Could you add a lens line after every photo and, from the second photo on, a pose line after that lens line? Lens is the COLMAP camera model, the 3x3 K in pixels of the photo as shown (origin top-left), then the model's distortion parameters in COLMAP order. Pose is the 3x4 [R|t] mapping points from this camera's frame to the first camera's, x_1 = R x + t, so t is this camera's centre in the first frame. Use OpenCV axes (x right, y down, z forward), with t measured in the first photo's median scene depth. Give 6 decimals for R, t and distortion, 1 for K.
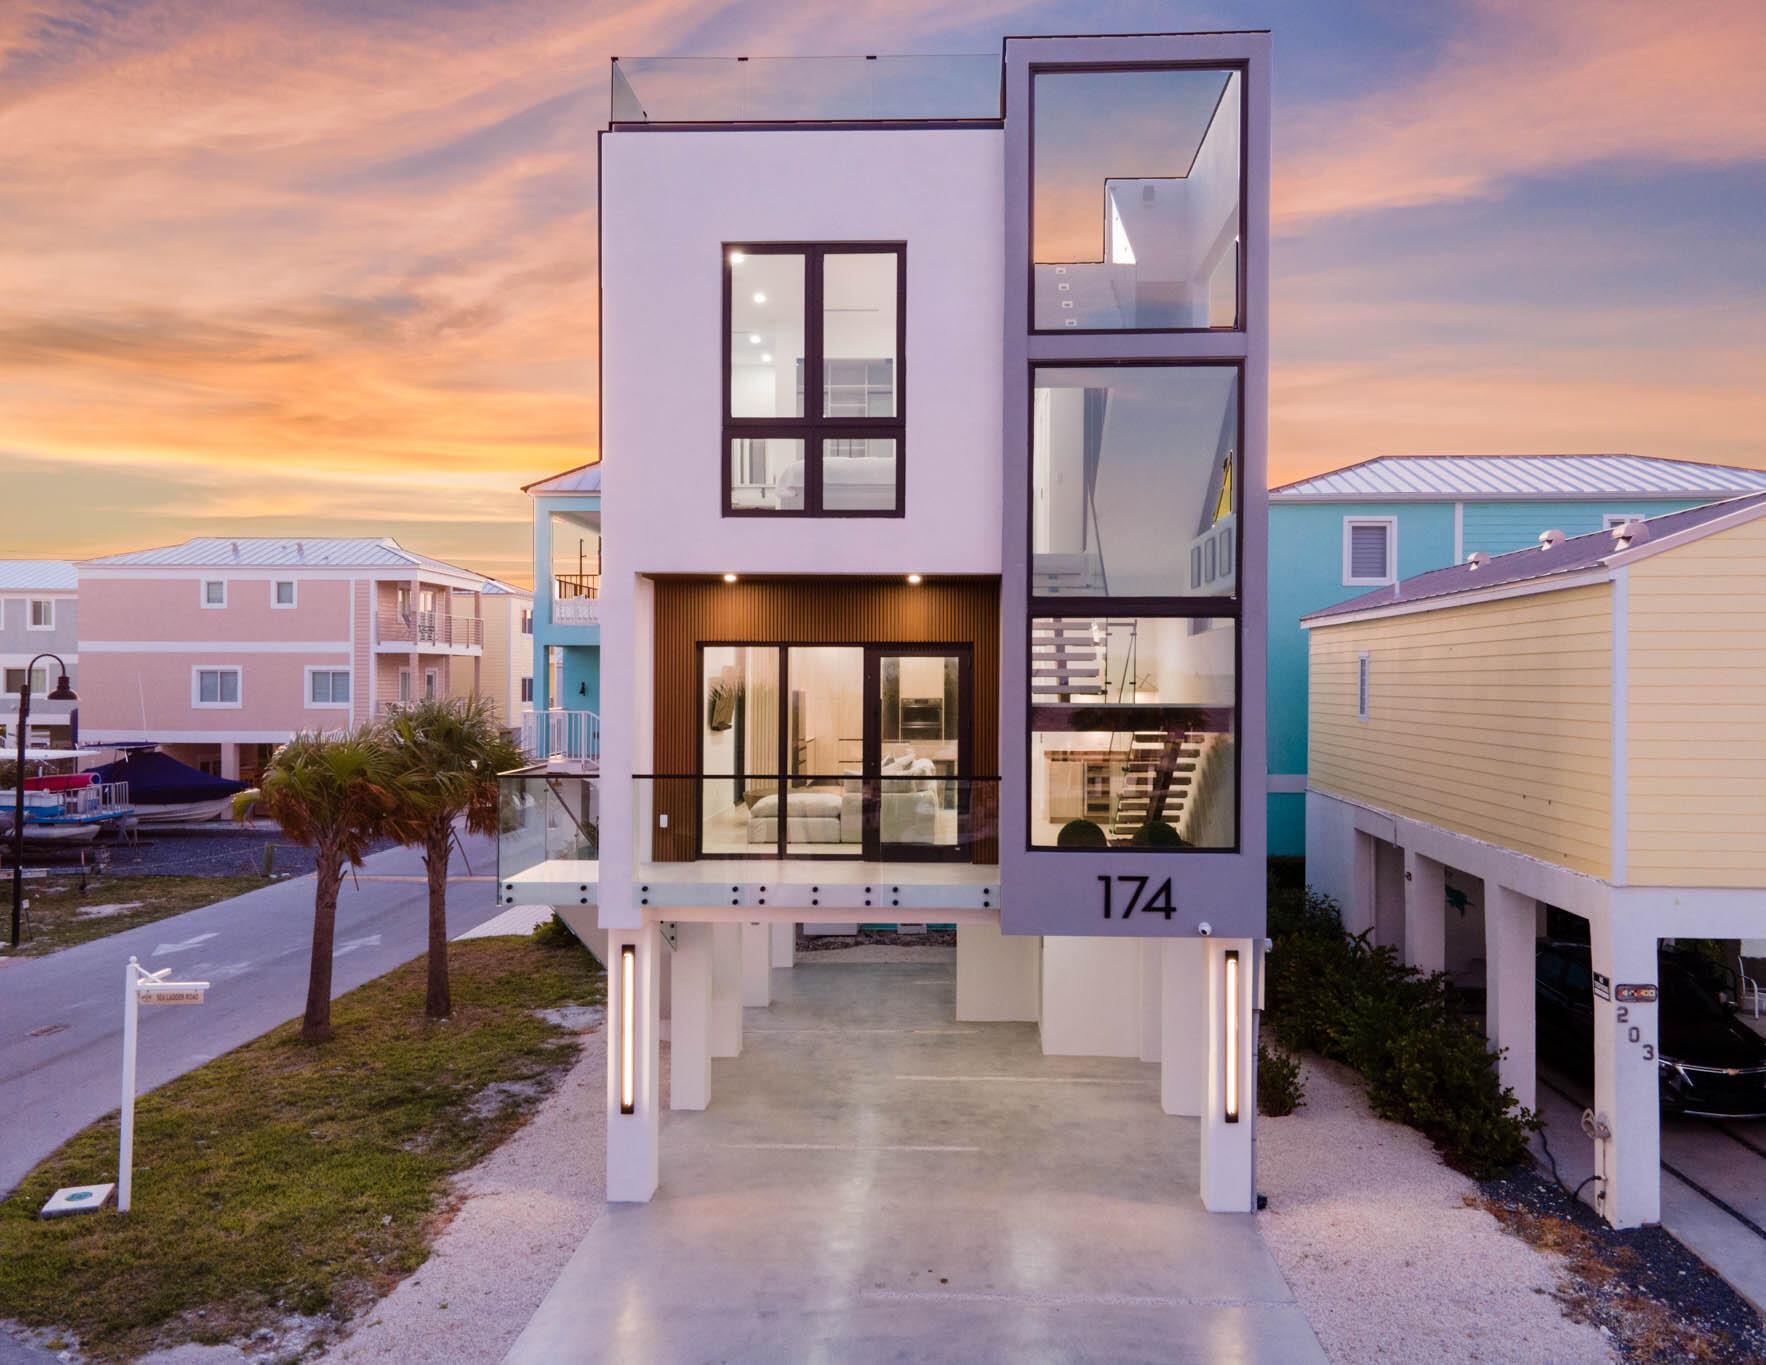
lens RADIAL K [[1402.2, 0, 883.0], [0, 1402.2, 682.5], [0, 0, 1]] dist [0.051602, -0.043967]
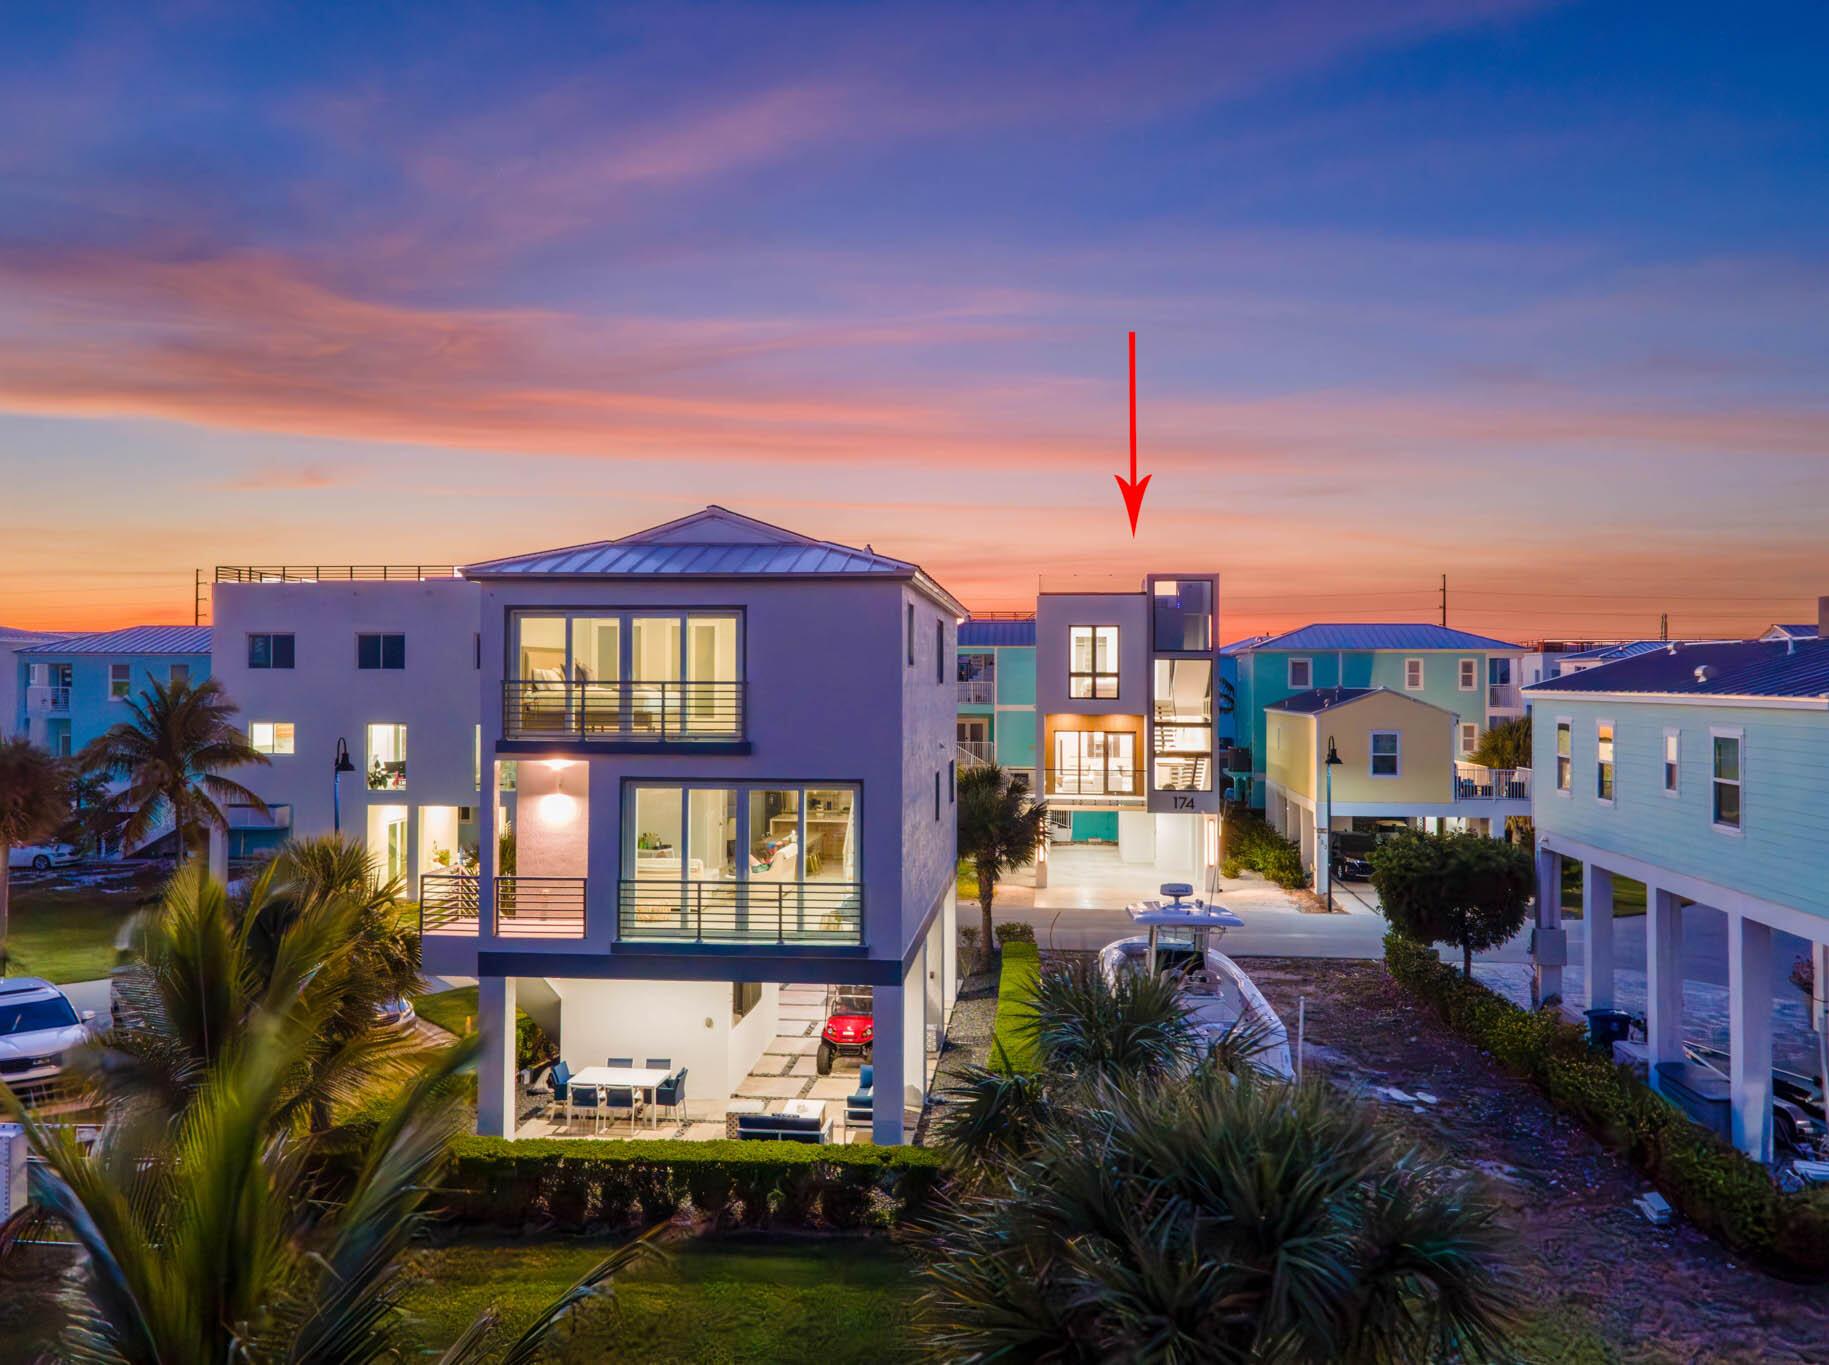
lens RADIAL K [[1407.6, 0, 914.5], [0, 1407.6, 682.5], [0, 0, 1]] dist [-0.003250, 0.074004]
pose [[0.999482, 0.006219, -0.031573, -0.374533], [-0.006502, 0.999939, -0.008880, -0.114330], [0.031516, 0.009081, 0.999462, -2.456224]]
